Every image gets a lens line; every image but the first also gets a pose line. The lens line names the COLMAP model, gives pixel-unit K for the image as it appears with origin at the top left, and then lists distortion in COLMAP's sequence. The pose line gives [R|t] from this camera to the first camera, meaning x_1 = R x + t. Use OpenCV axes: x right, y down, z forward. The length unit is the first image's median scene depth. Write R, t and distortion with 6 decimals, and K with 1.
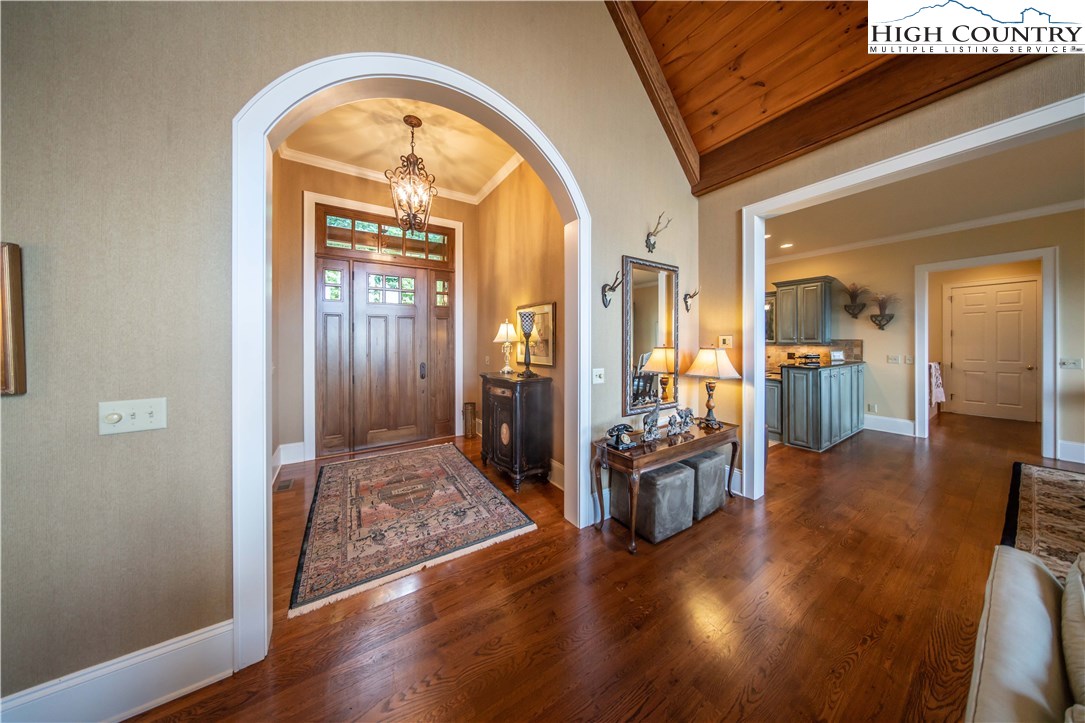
lens RADIAL K [[331.8, 0, 542.1], [0, 331.8, 345.5], [0, 0, 1]] dist [0.000122, 0.000012]
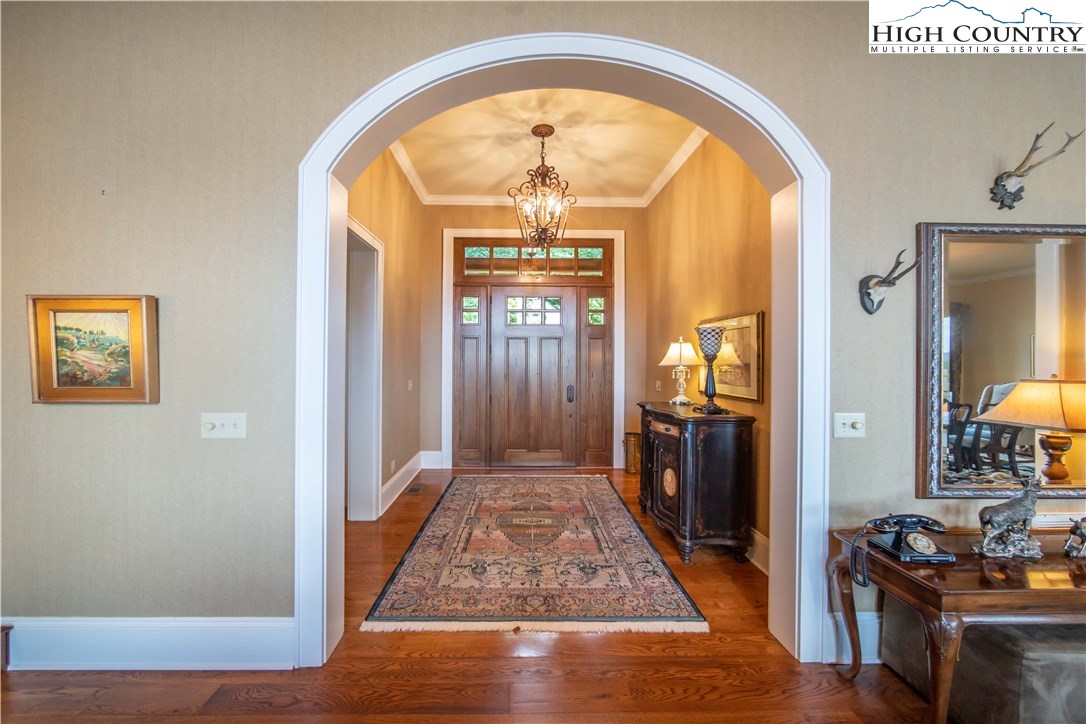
lens RADIAL K [[301.1, 0, 524.6], [0, 301.1, 354.1], [0, 0, 1]] dist [-0.007164, 0.001210]
pose [[0.759526, 0.011897, -0.650368, 0.101958], [-0.028648, 0.999474, -0.015173, -0.020881], [0.649846, 0.030156, 0.759468, 0.260611]]
